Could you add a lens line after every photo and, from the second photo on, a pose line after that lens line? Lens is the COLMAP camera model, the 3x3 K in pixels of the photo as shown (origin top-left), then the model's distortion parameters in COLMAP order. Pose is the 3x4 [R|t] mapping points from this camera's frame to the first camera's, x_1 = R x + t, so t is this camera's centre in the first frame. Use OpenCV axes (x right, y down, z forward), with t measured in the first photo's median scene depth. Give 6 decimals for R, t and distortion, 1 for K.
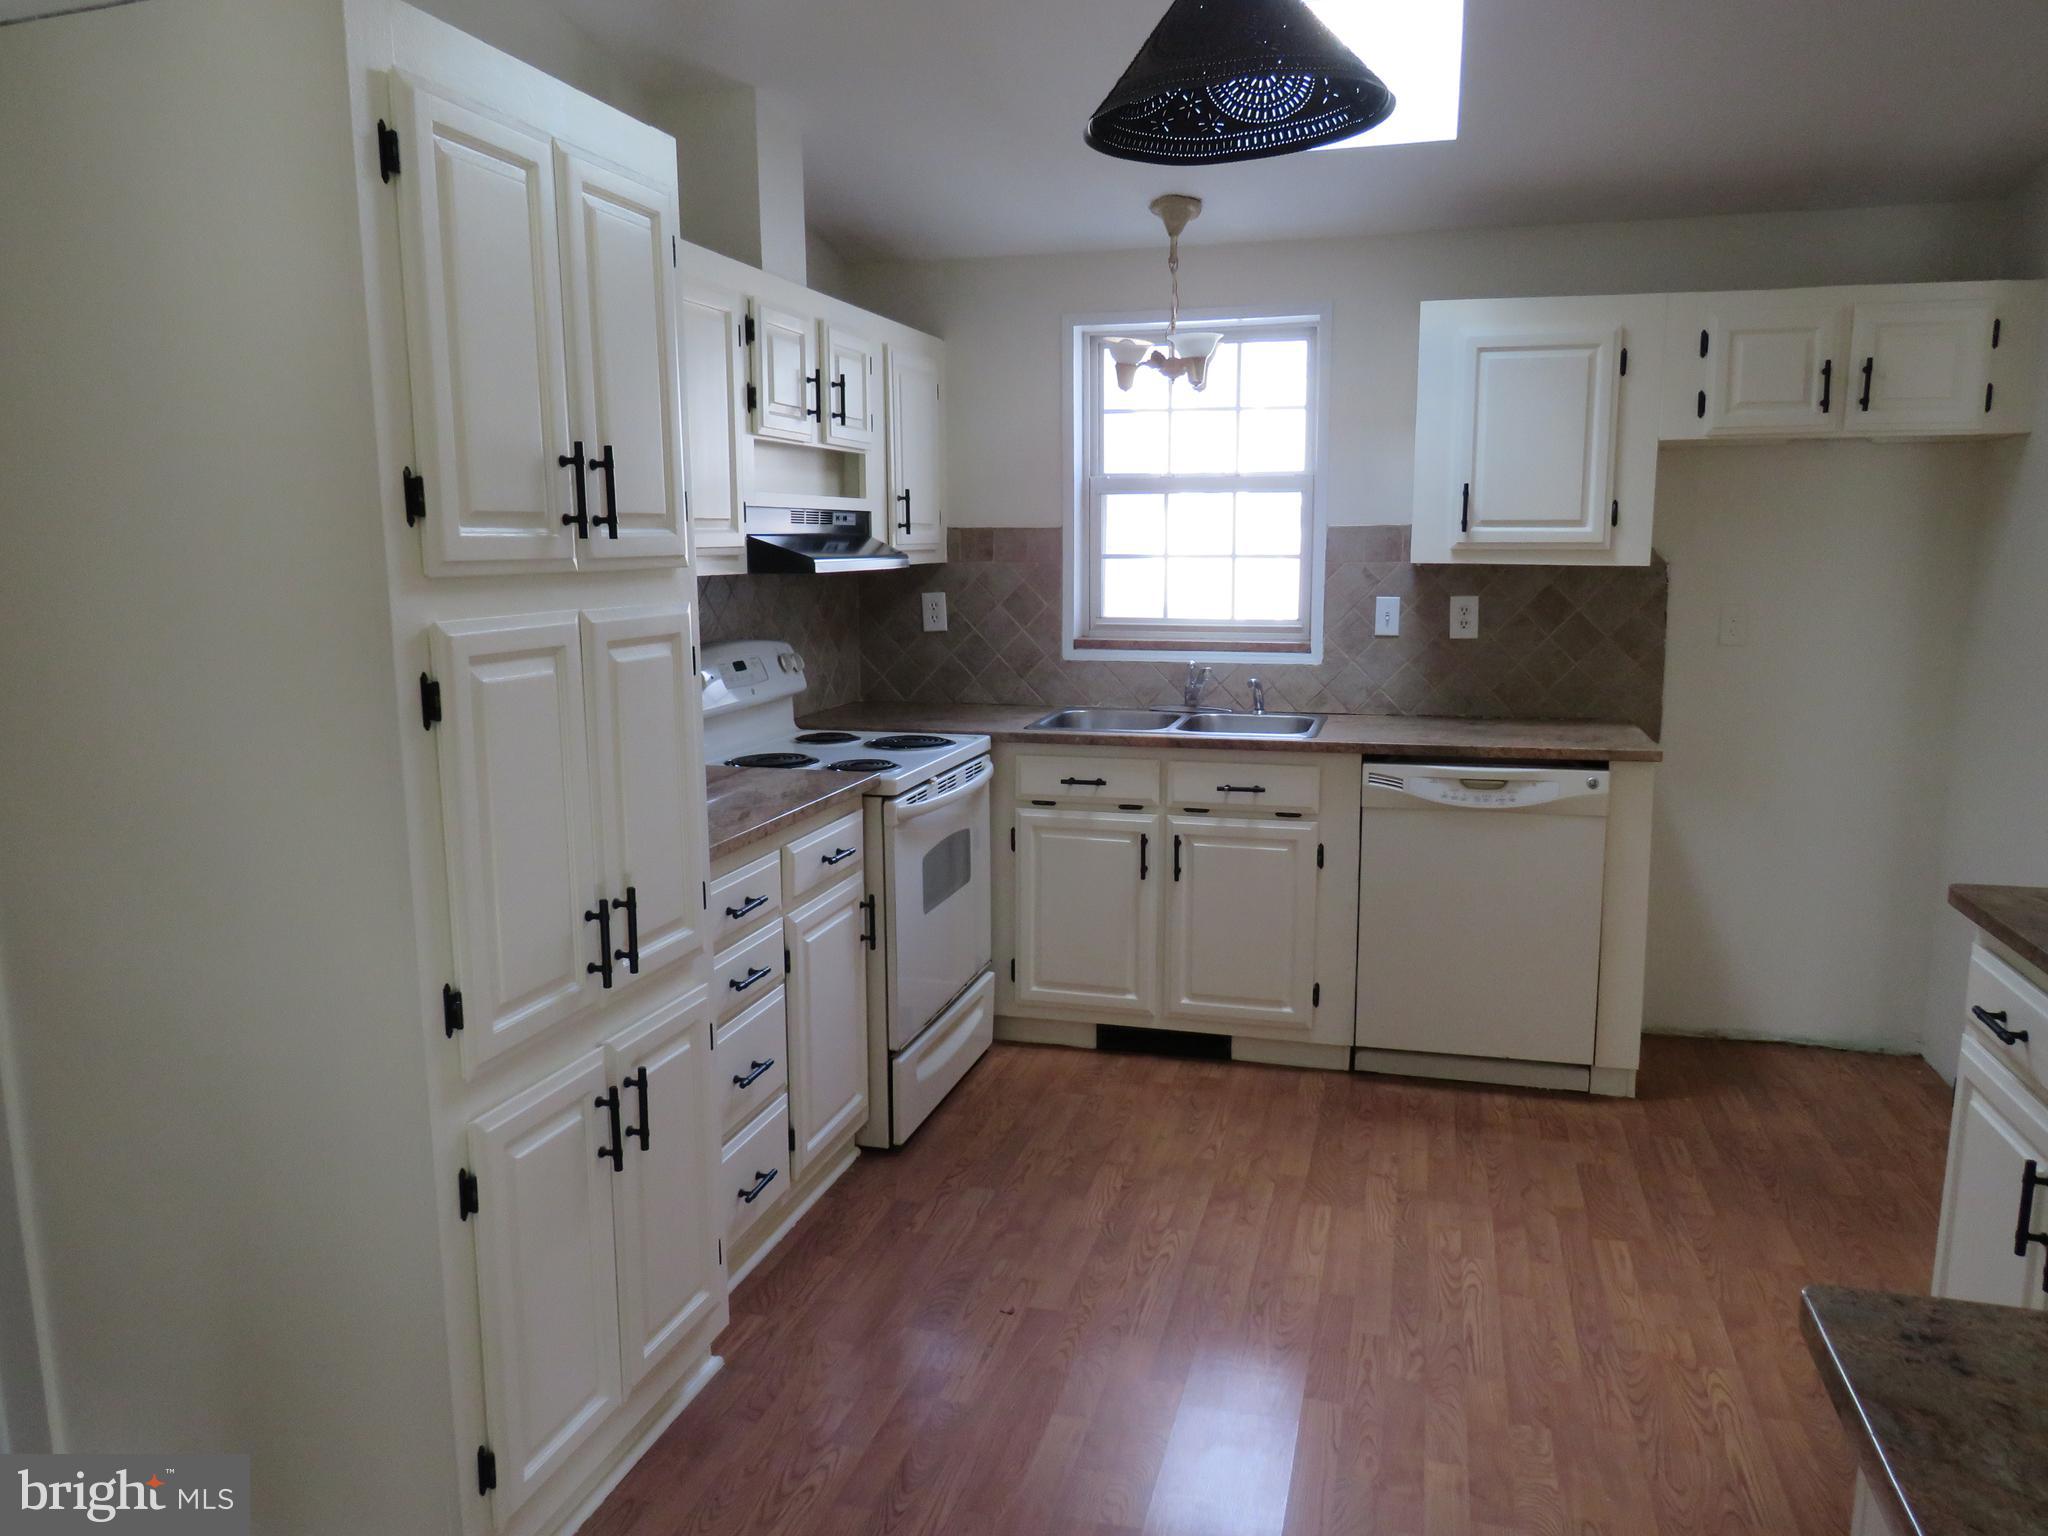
lens RADIAL K [[1484.4, 0, 1024.0], [0, 1484.4, 768.0], [0, 0, 1]] dist [-0.007459, 0.002875]
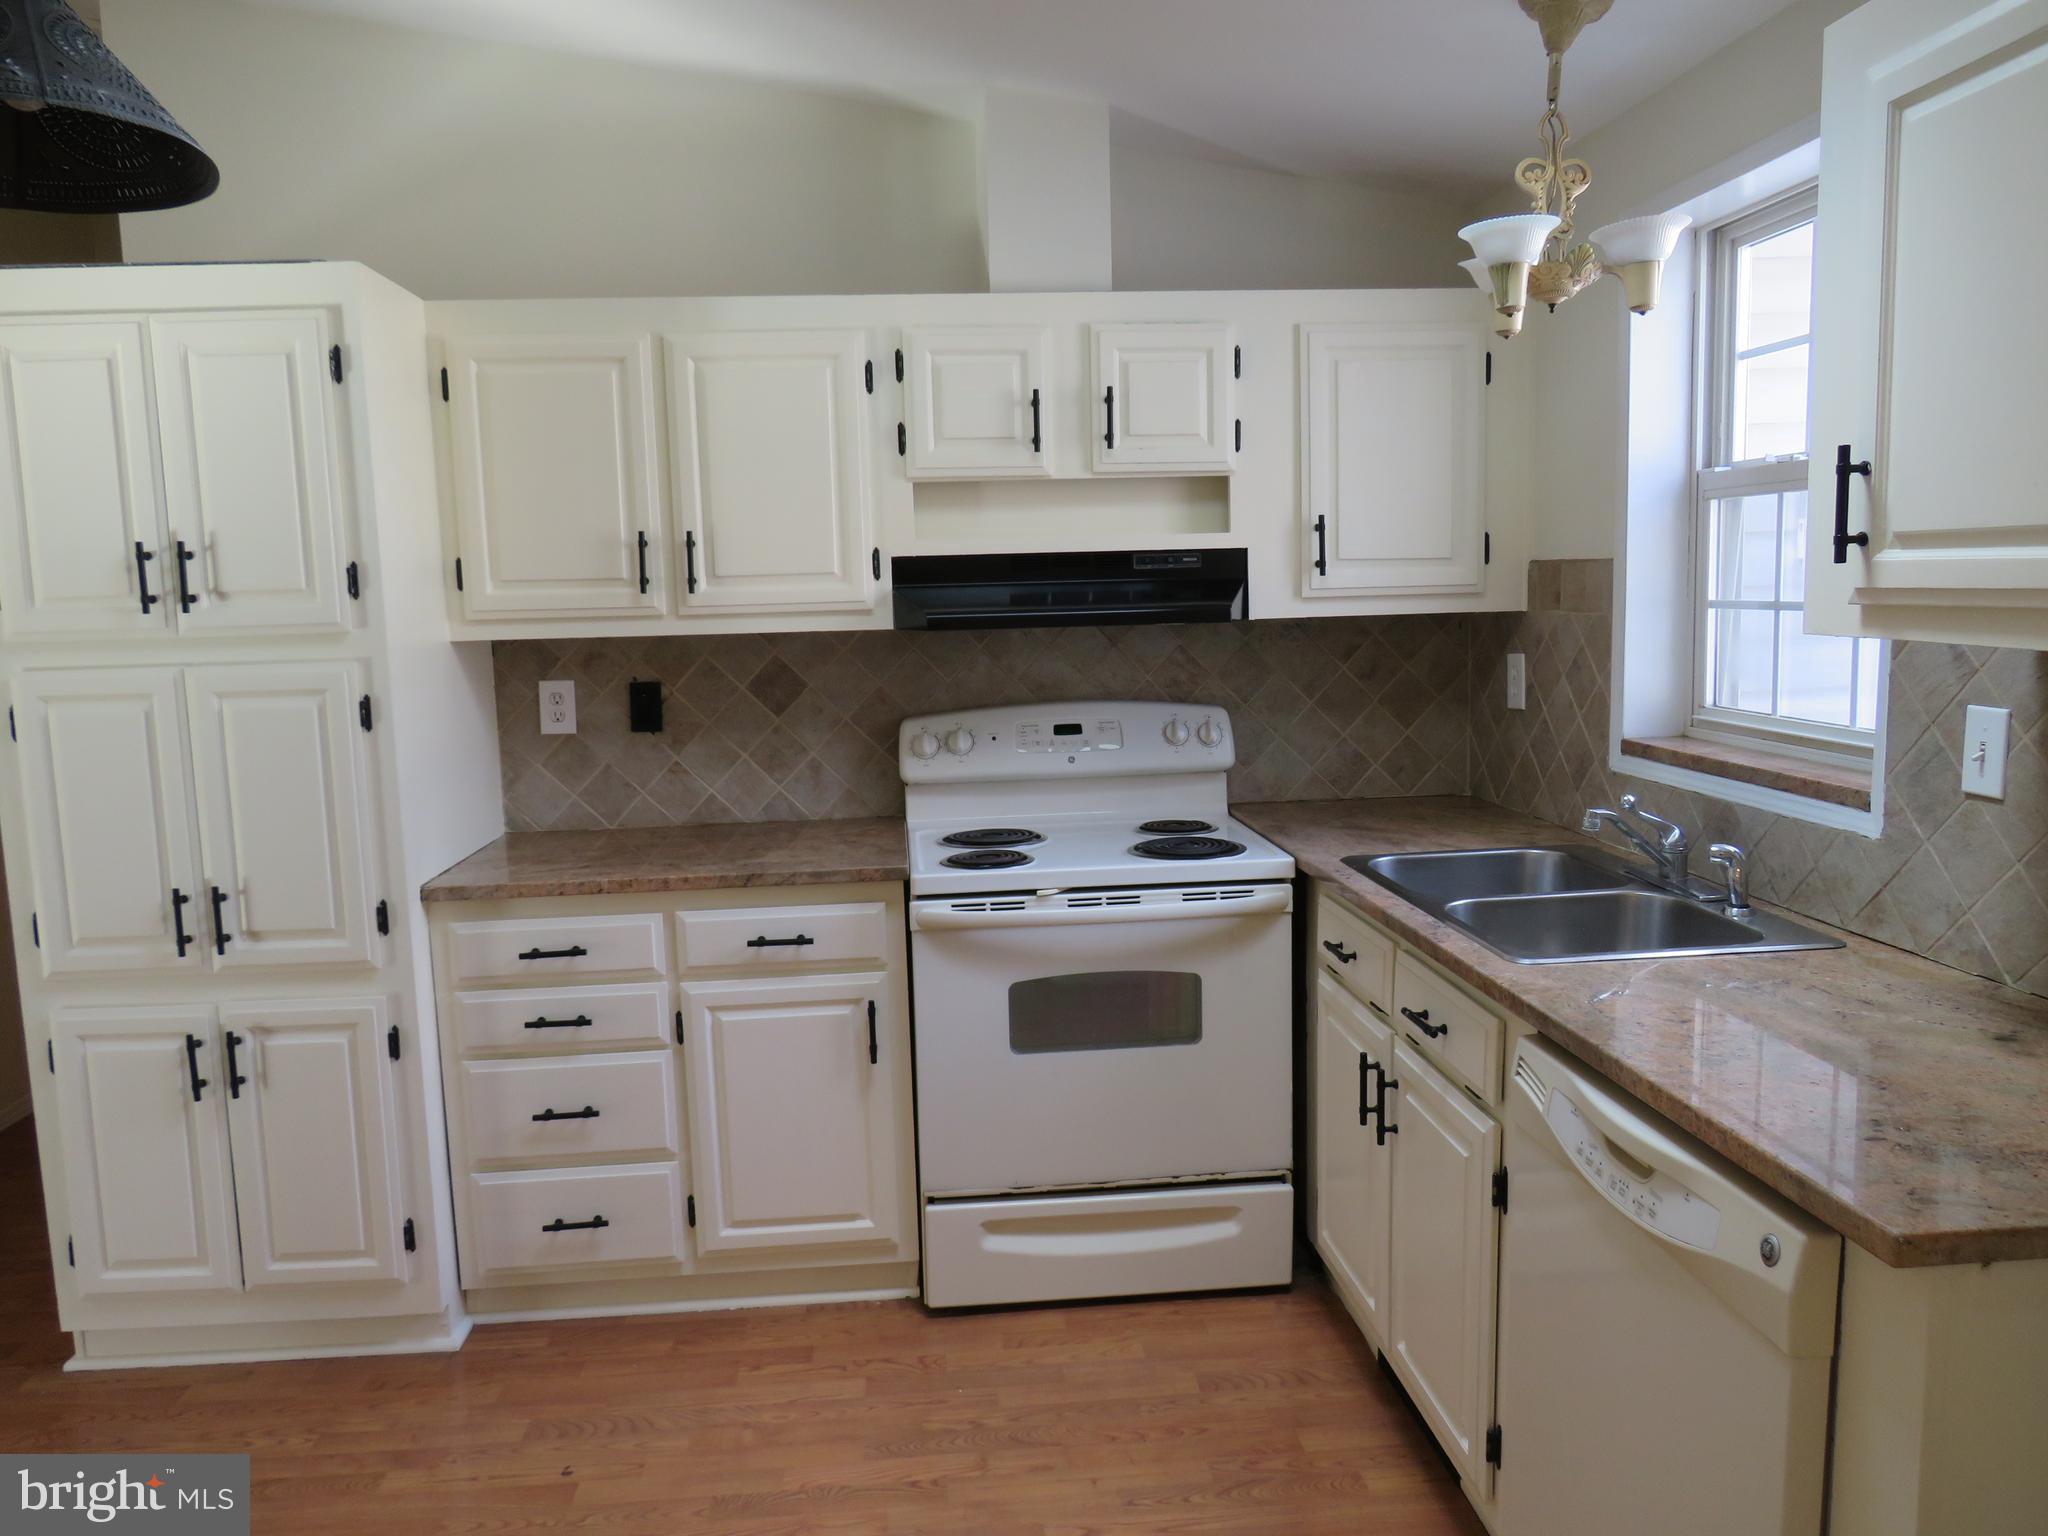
lens RADIAL K [[1463.1, 0, 1024.0], [0, 1463.1, 768.0], [0, 0, 1]] dist [-0.021371, 0.005172]
pose [[0.340481, 0.112167, -0.933537, 0.545571], [-0.120797, 0.989849, 0.074876, -0.095159], [0.932460, 0.087275, 0.350574, 0.589534]]
